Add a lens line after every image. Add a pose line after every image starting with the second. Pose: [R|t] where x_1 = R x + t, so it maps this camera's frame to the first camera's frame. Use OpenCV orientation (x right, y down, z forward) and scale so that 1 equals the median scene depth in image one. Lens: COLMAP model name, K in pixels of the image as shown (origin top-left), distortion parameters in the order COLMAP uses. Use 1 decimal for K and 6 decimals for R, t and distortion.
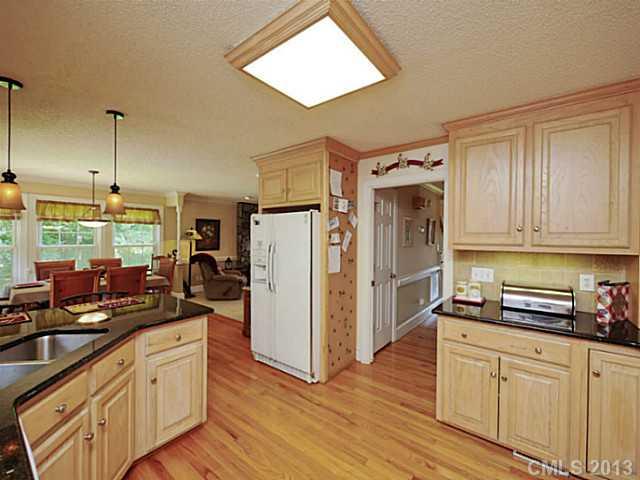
lens RADIAL K [[272.7, 0, 325.0], [0, 272.7, 237.8], [0, 0, 1]] dist [-0.011840, 0.000033]
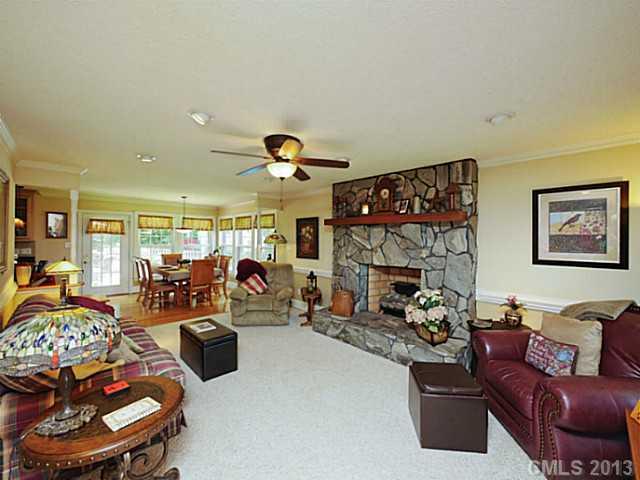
lens RADIAL K [[272.7, 0, 325.0], [0, 272.7, 237.8], [0, 0, 1]] dist [-0.011840, 0.000033]
pose [[-0.131989, -0.010610, -0.991194, 0.373170], [-0.009922, 0.999907, -0.009382, -0.005797], [0.991202, 0.008596, -0.132082, 1.322037]]
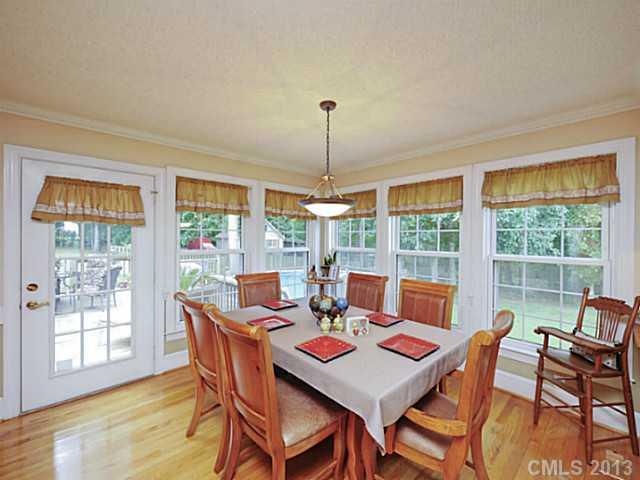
lens RADIAL K [[272.7, 0, 325.0], [0, 272.7, 237.8], [0, 0, 1]] dist [-0.011840, 0.000033]
pose [[-0.159426, -0.003598, -0.987203, -0.243374], [-0.007666, 0.999968, -0.002406, -0.002011], [0.987180, 0.007184, -0.159449, 0.711652]]
